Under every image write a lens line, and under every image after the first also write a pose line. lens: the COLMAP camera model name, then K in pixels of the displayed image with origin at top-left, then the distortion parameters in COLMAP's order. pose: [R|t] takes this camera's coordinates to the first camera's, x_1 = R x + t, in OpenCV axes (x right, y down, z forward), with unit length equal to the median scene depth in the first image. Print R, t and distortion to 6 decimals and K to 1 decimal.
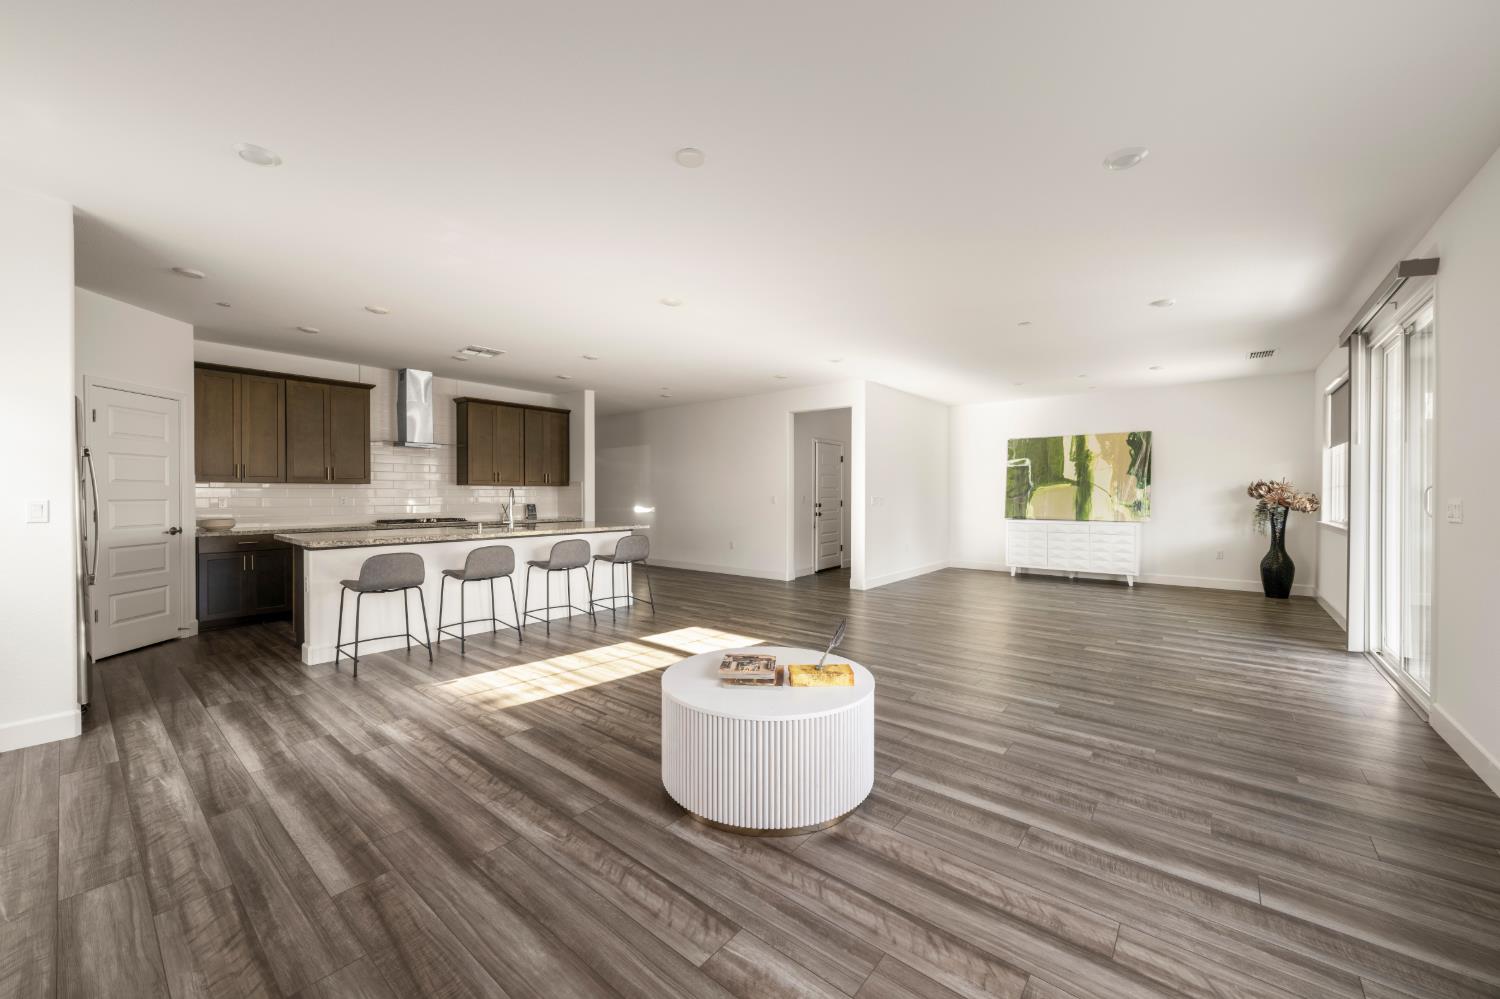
lens RADIAL K [[568.0, 0, 750.0], [0, 568.0, 499.5], [0, 0, 1]] dist [-0.002158, -0.000126]
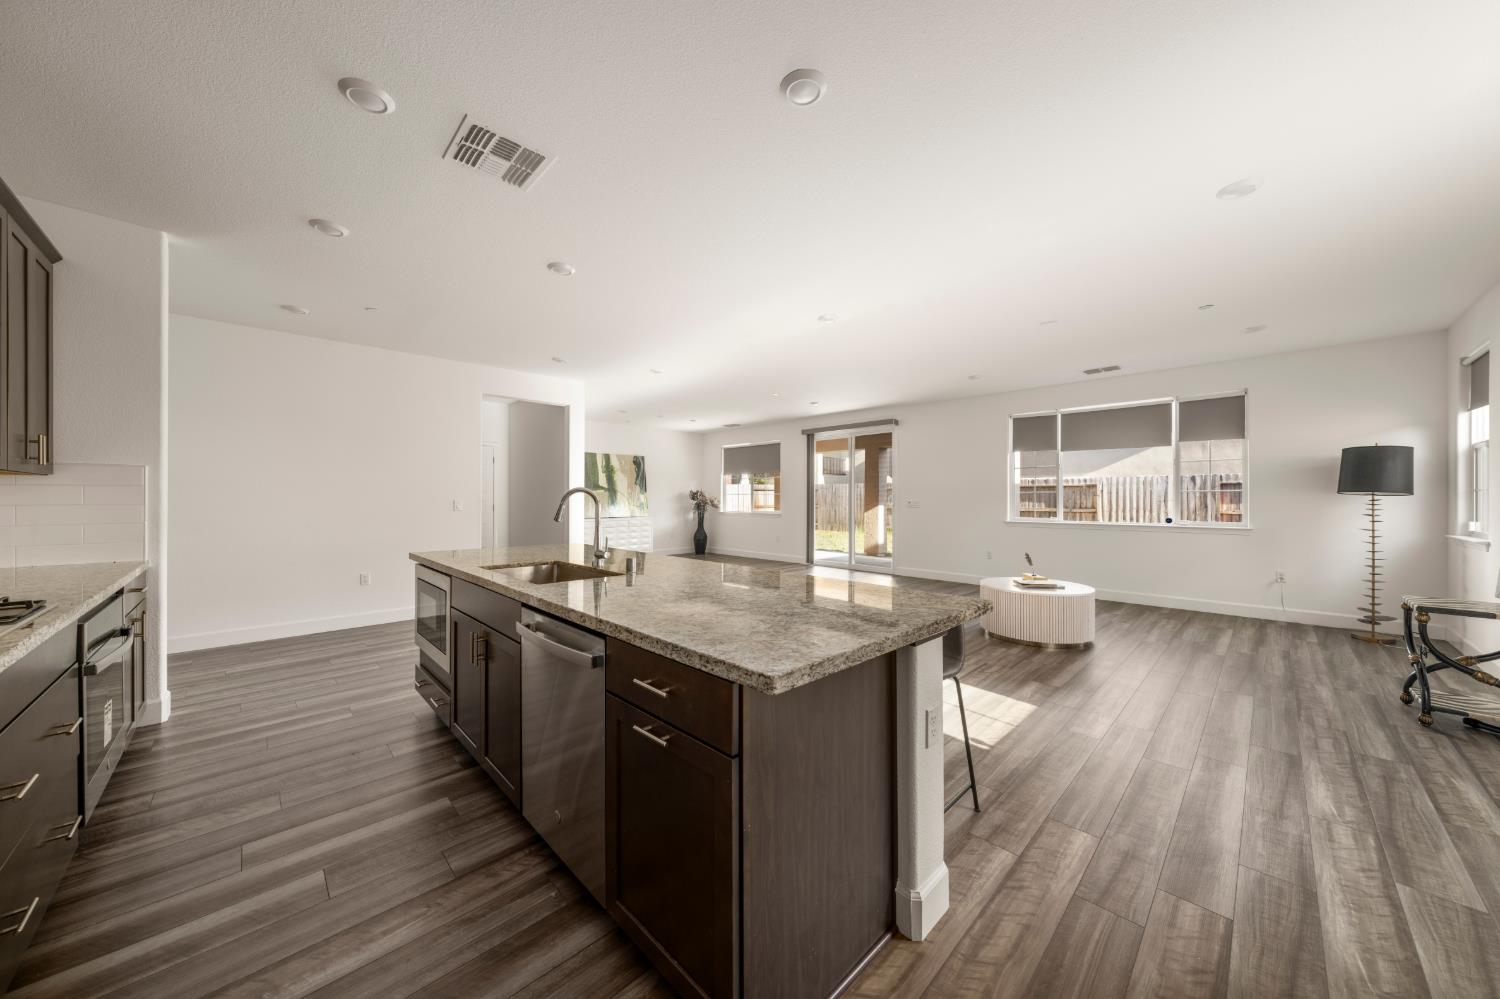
lens RADIAL K [[508.3, 0, 749.7], [0, 508.3, 497.9], [0, 0, 1]] dist [-0.000826, 0.000079]
pose [[0.109392, -0.000237, 0.993999, -0.852684], [0.007834, 0.999969, -0.000623, -0.009345], [-0.993968, 0.007855, 0.109390, 0.804022]]
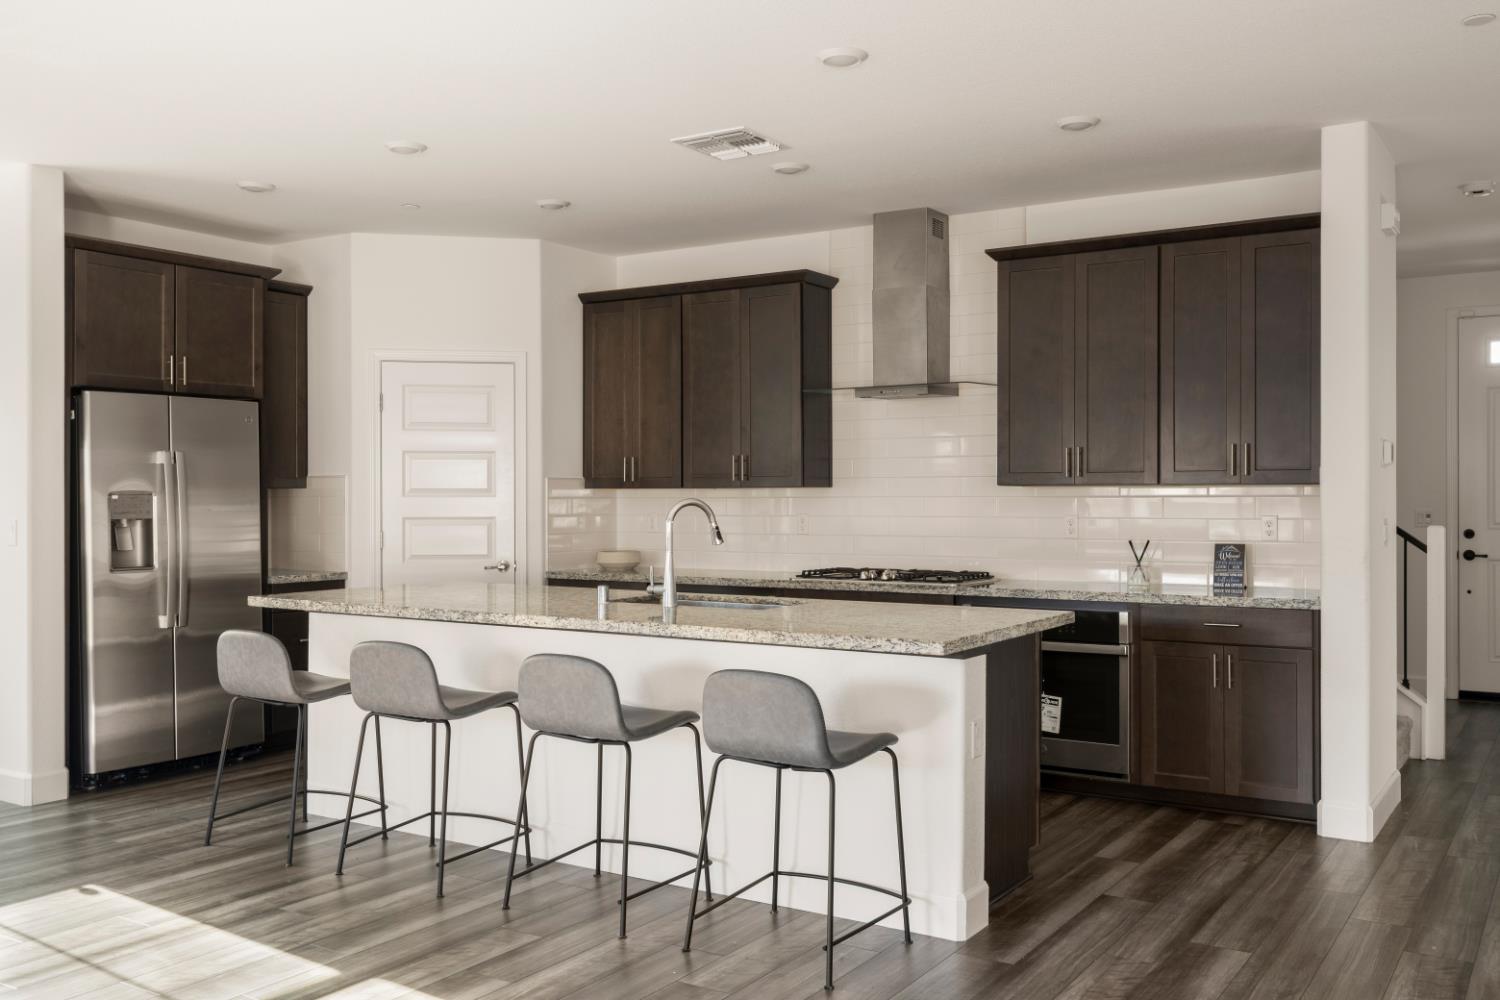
lens RADIAL K [[1323.9, 0, 750.0], [0, 1323.9, 500.0], [0, 0, 1]] dist [-0.002653, 0.000441]
pose [[0.109693, 0.000305, -0.993965, 0.436802], [-0.008086, 0.999967, -0.000586, -0.018255], [0.993933, 0.008101, 0.109692, 0.946267]]
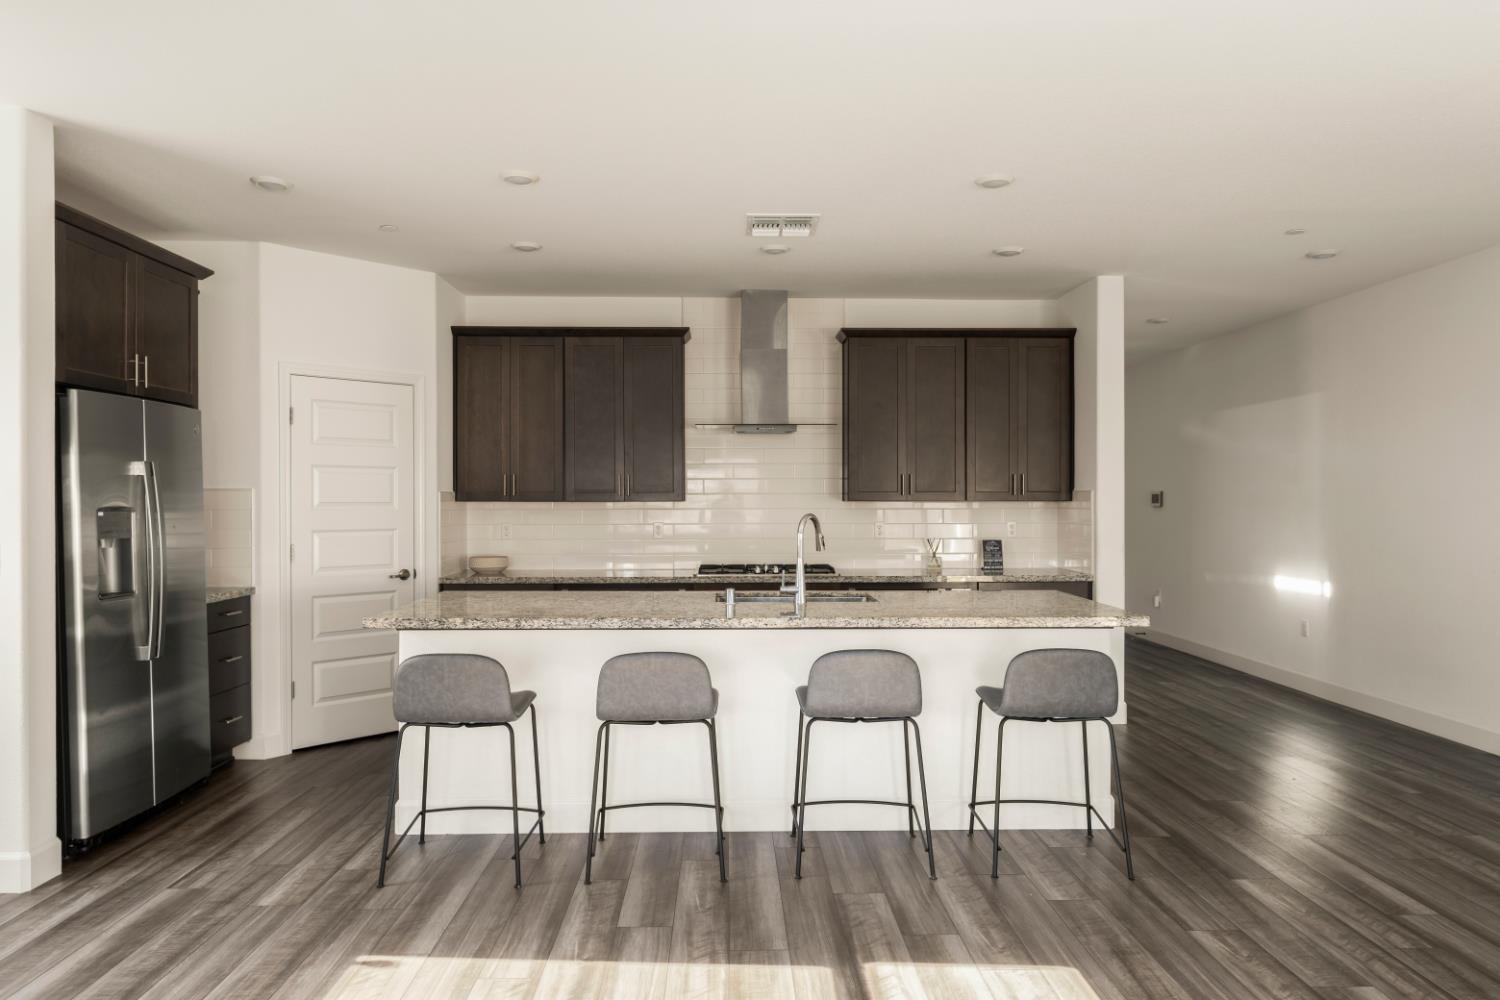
lens RADIAL K [[968.2, 0, 743.2], [0, 968.2, 507.1], [0, 0, 1]] dist [-0.004743, -0.001610]
pose [[0.650797, 0.002137, -0.759248, 0.125840], [-0.005284, 0.999985, -0.001715, -0.022902], [0.759233, 0.005128, 0.650799, 0.463686]]
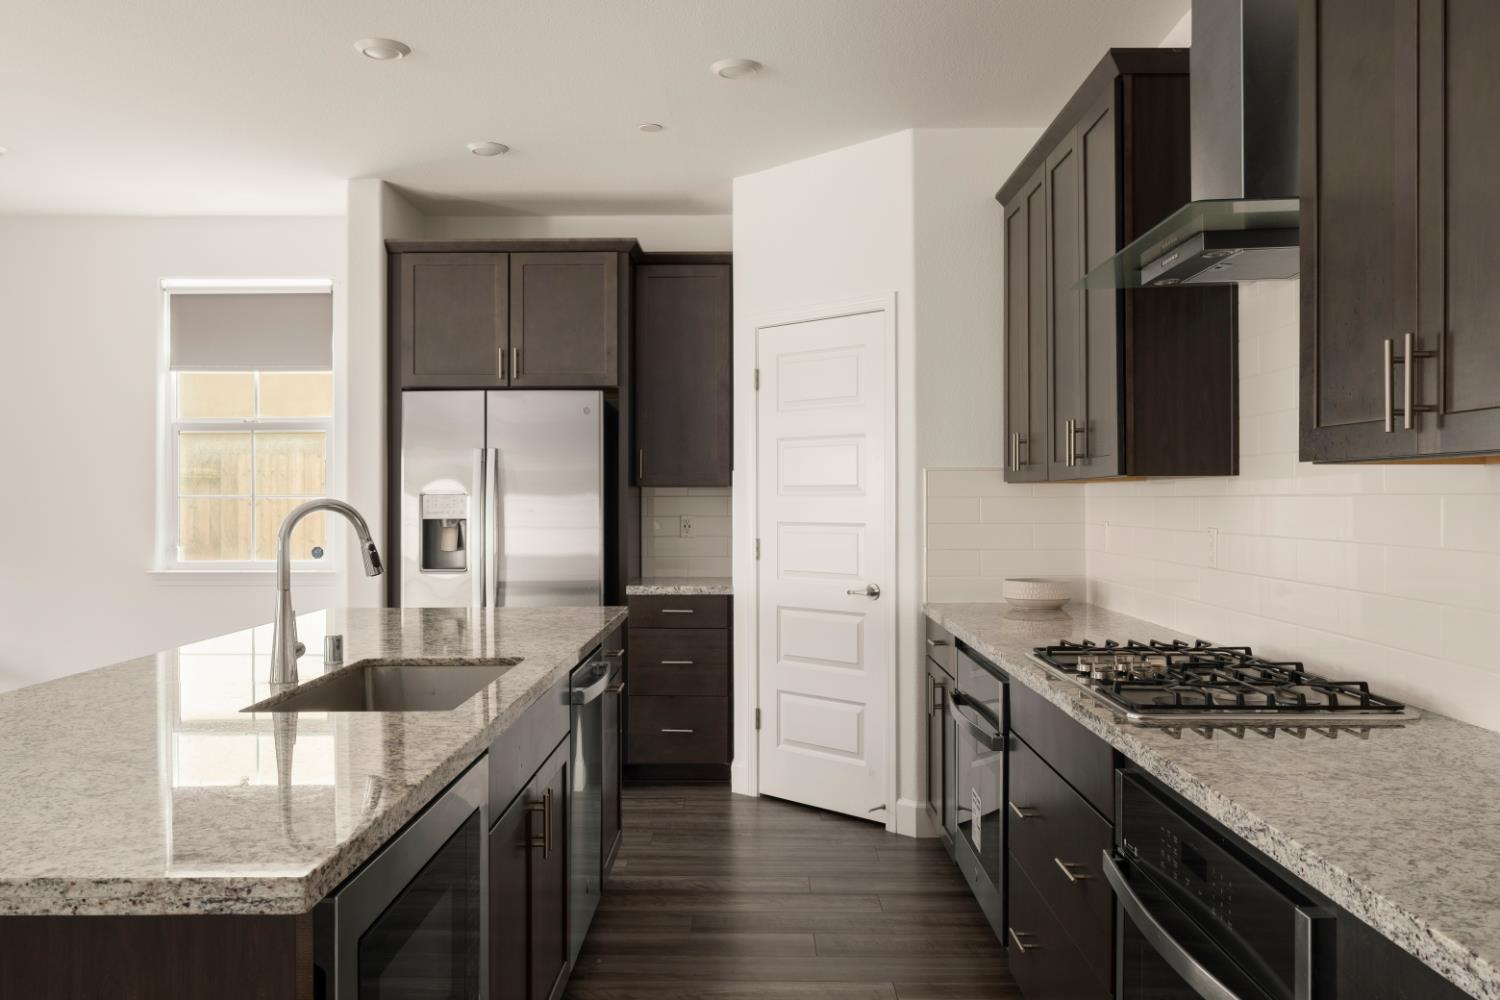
lens RADIAL K [[1216.1, 0, 750.0], [0, 1216.1, 500.0], [0, 0, 1]] dist [0.000411, 0.000138]
pose [[-0.778157, 0.002634, -0.628064, -0.259391], [-0.004432, 0.999943, 0.009685, -0.025184], [0.628054, 0.010320, -0.778102, 1.460726]]
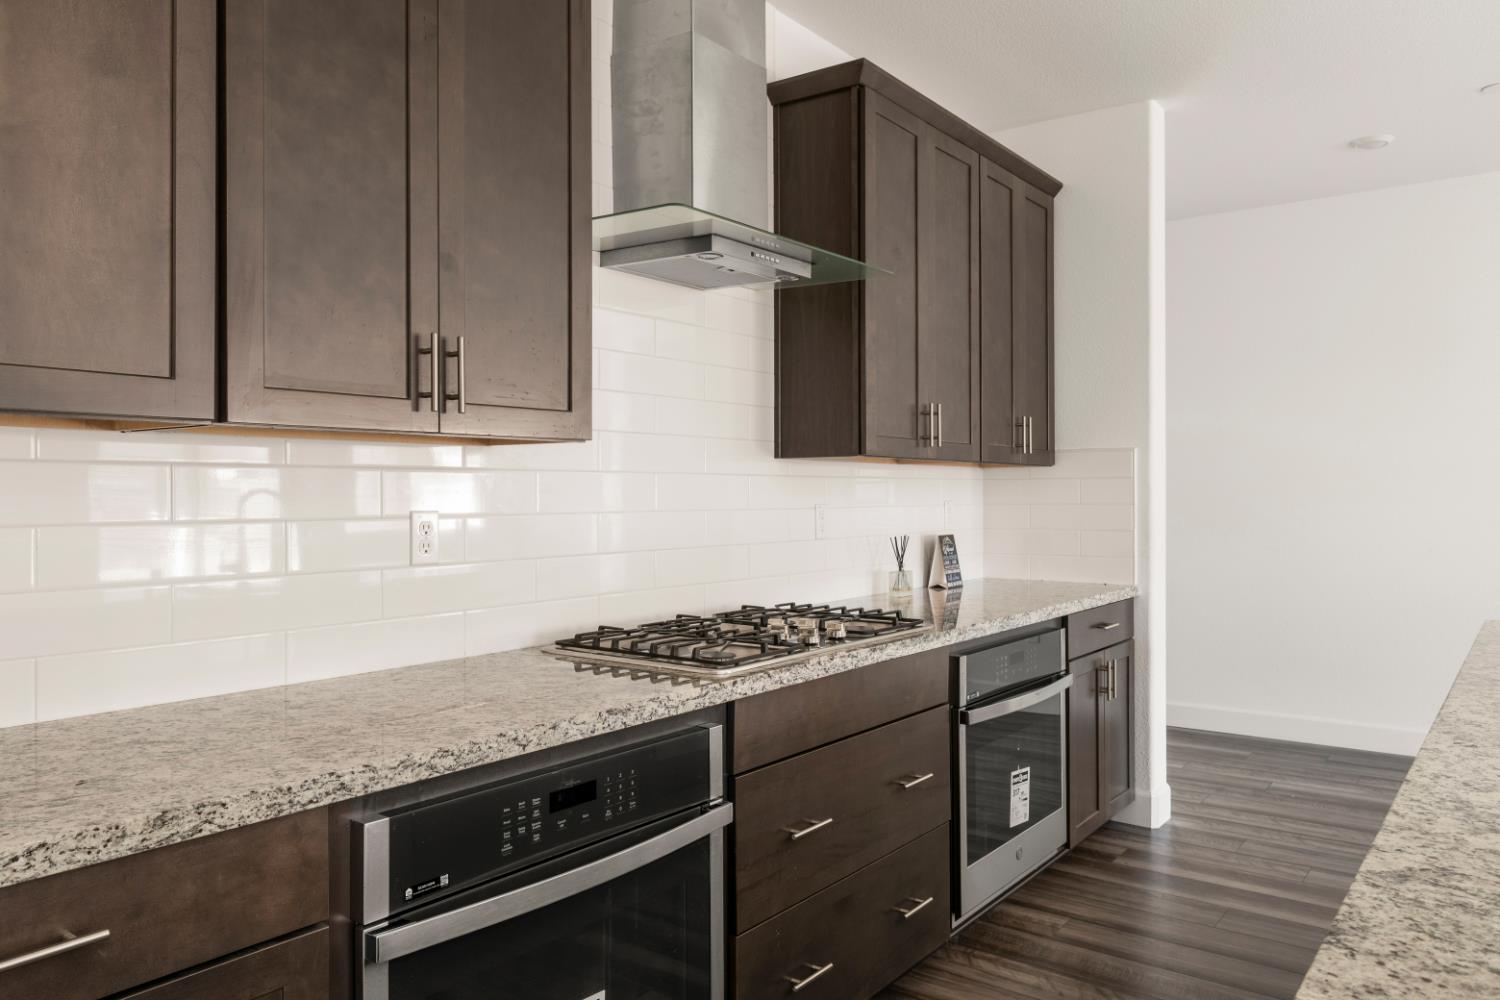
lens RADIAL K [[1046.1, 0, 748.9], [0, 1046.1, 491.5], [0, 0, 1]] dist [0.003546, 0.000728]
pose [[0.999355, -0.002750, 0.035803, -0.708429], [0.003201, 0.999916, -0.012552, -0.008623], [-0.035766, 0.012659, 0.999280, 0.746837]]
